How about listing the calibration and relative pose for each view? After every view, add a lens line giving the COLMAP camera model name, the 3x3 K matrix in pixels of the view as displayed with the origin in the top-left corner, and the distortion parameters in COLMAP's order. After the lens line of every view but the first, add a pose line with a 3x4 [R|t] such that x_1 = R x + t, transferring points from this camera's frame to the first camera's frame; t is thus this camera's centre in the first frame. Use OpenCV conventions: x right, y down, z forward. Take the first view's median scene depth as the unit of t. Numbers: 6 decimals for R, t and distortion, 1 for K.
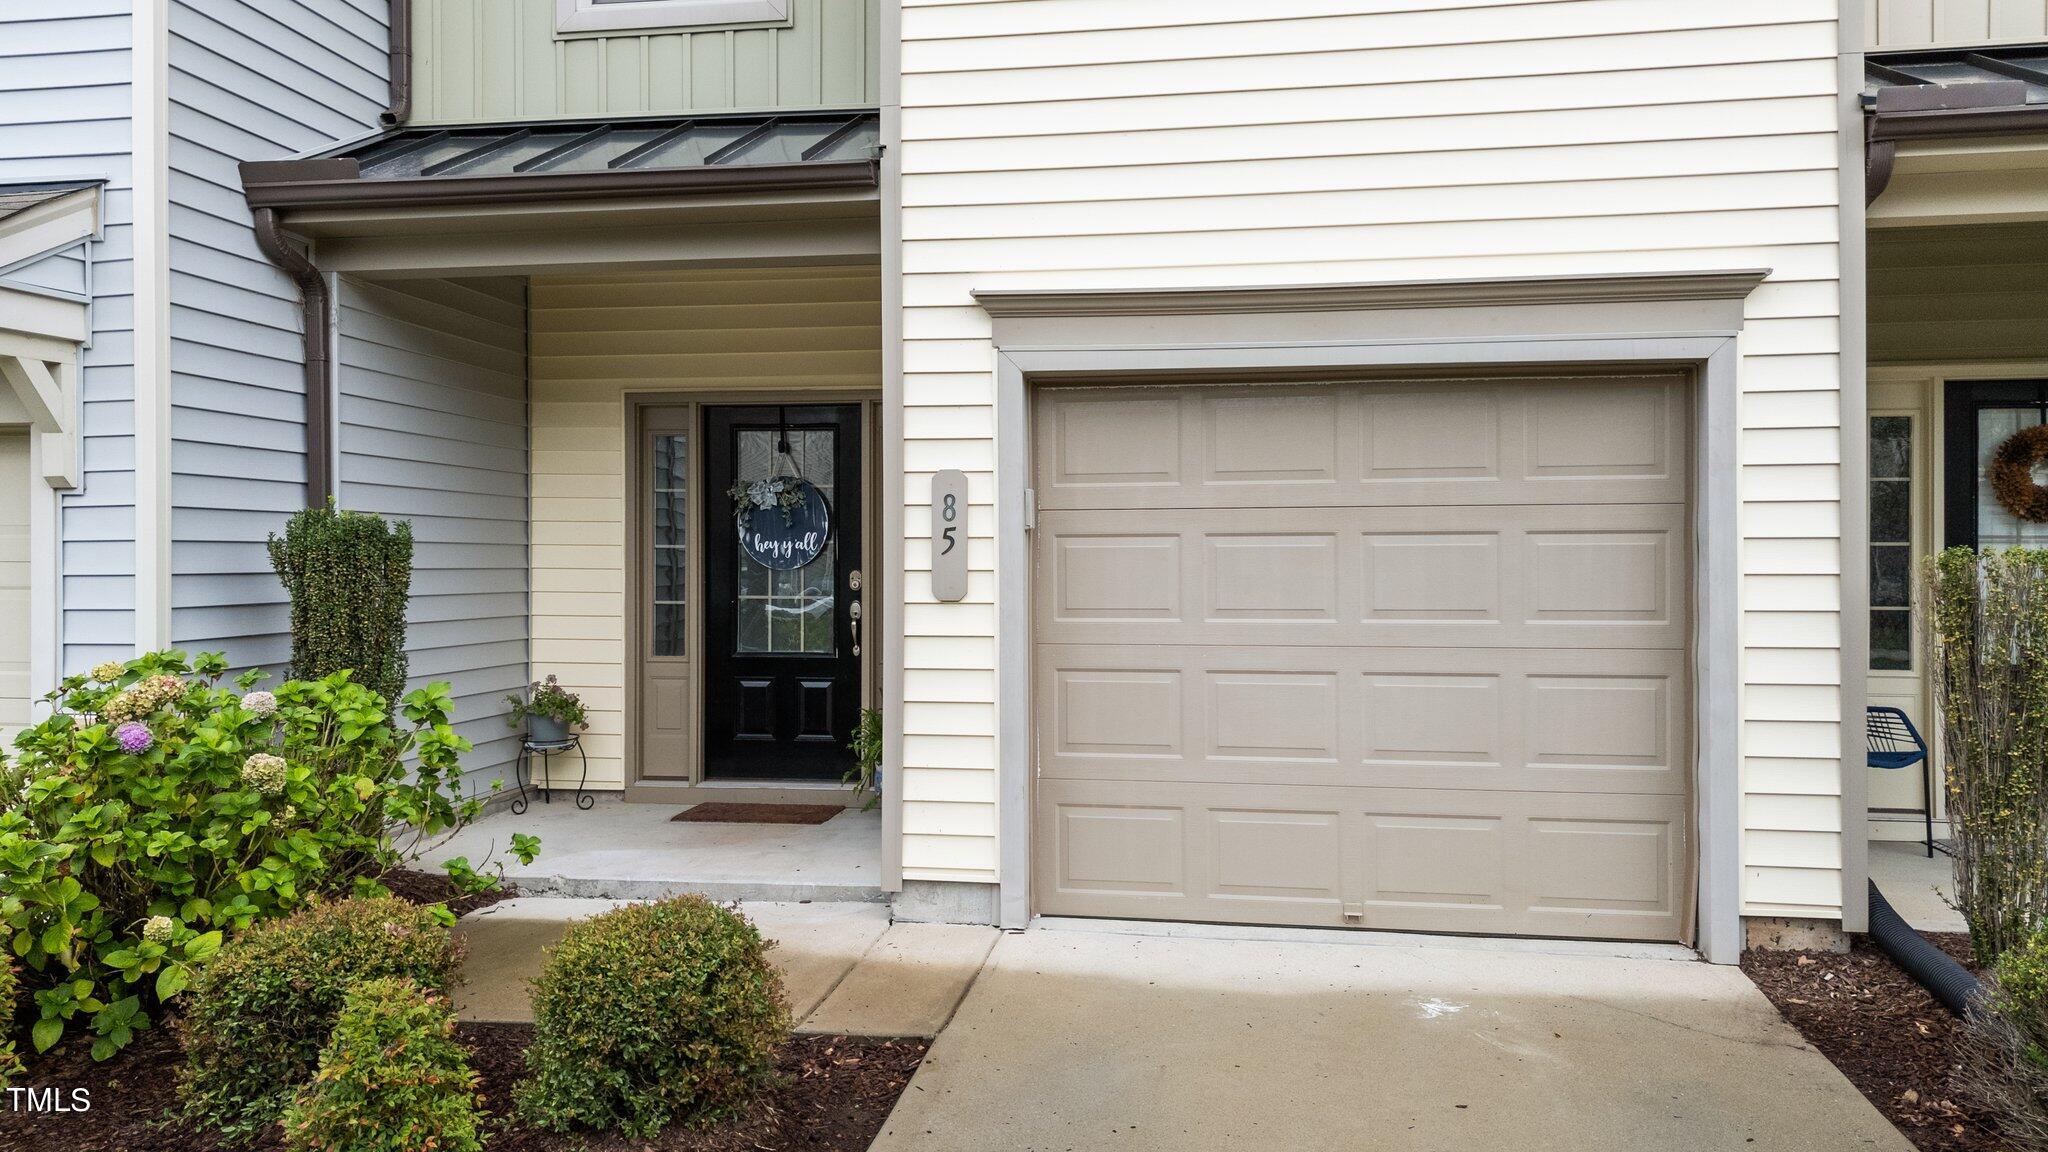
lens RADIAL K [[1493.8, 0, 1023.3], [0, 1493.8, 552.6], [0, 0, 1]] dist [0.082957, -0.095222]
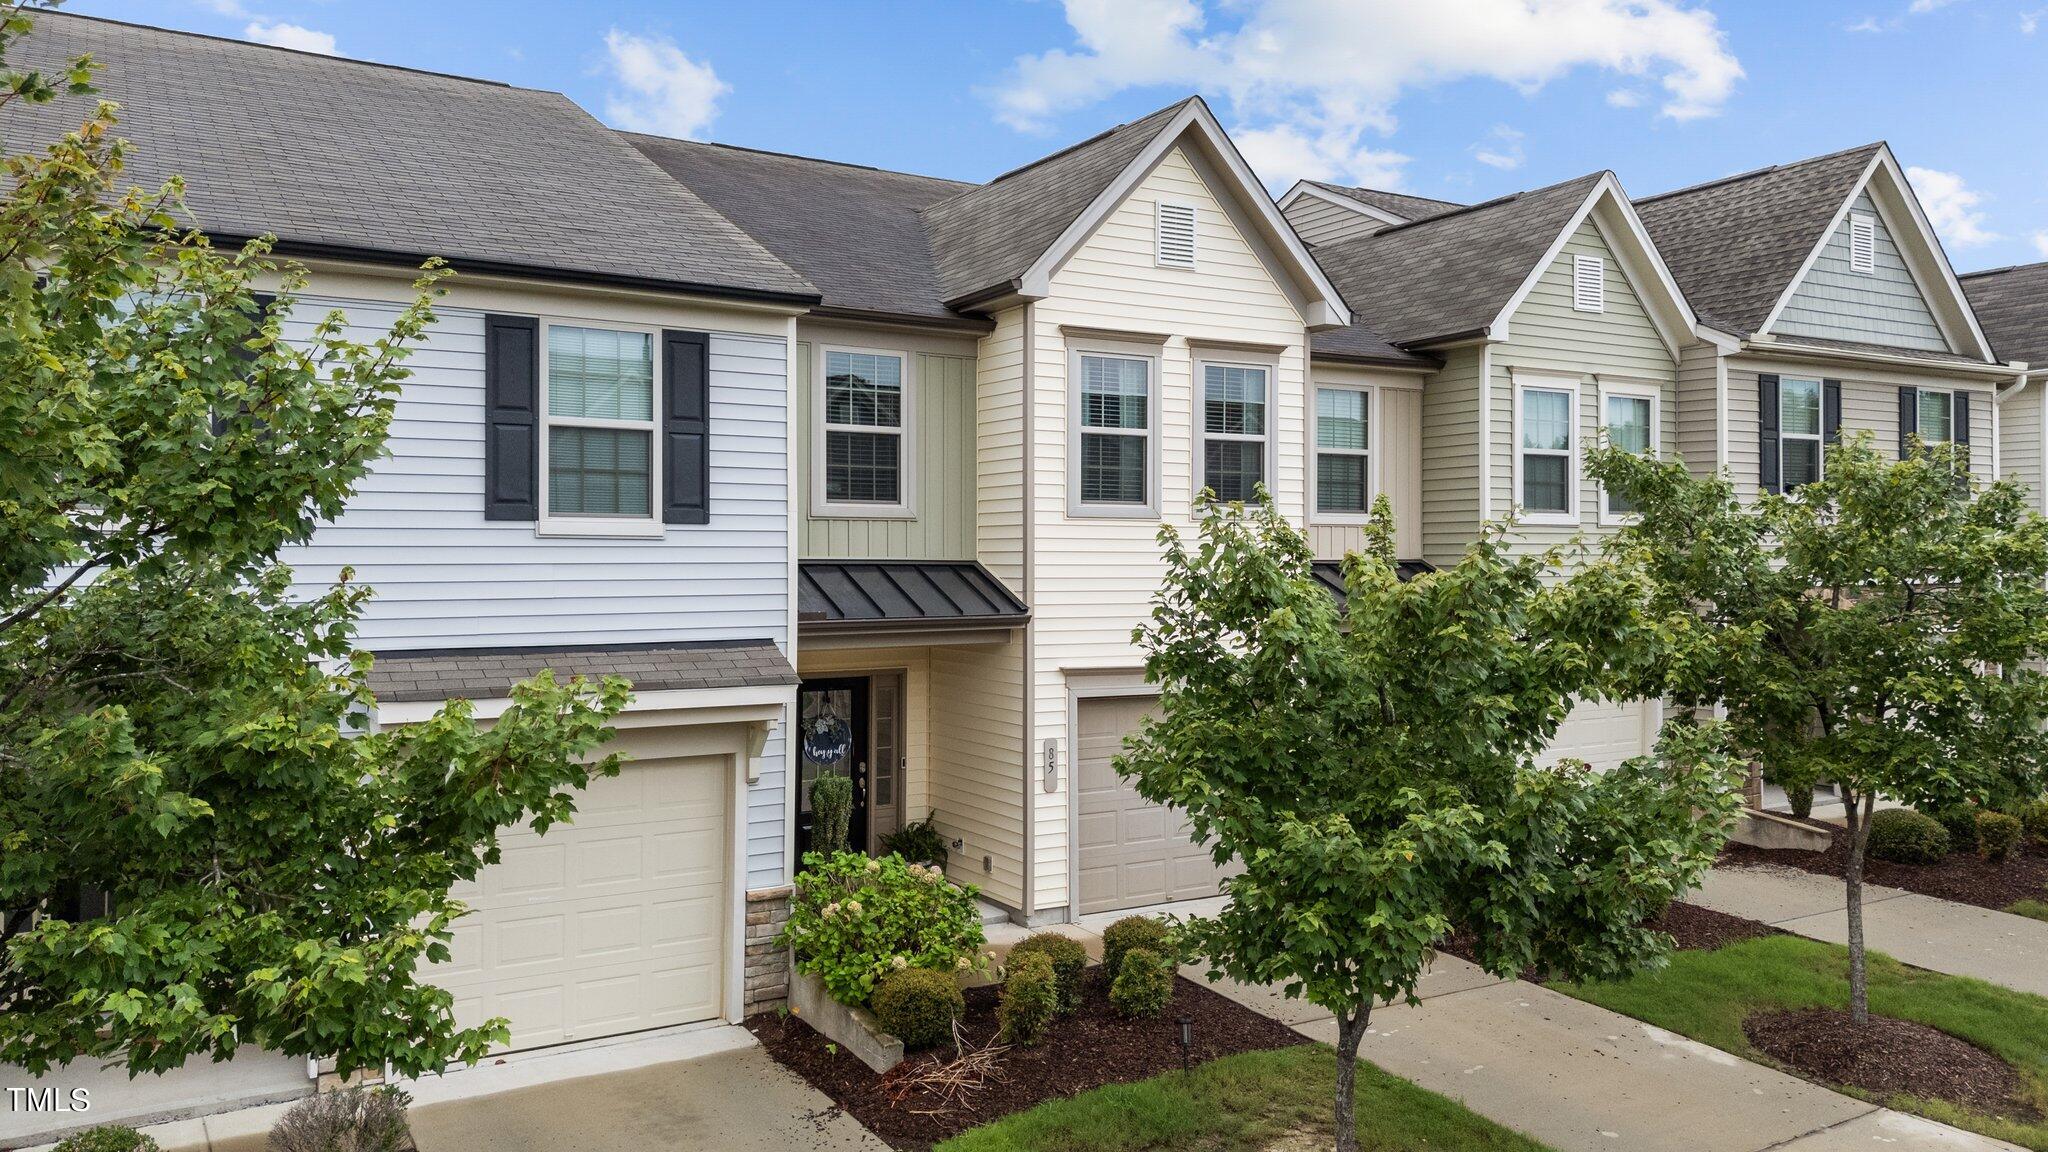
lens RADIAL K [[1508.5, 0, 1028.7], [0, 1508.5, 531.7], [0, 0, 1]] dist [0.090575, -0.083630]
pose [[0.761488, 0.011236, 0.648081, -1.683909], [-0.006380, 0.999931, -0.009839, -0.369415], [-0.648147, 0.003357, 0.761507, -0.859465]]
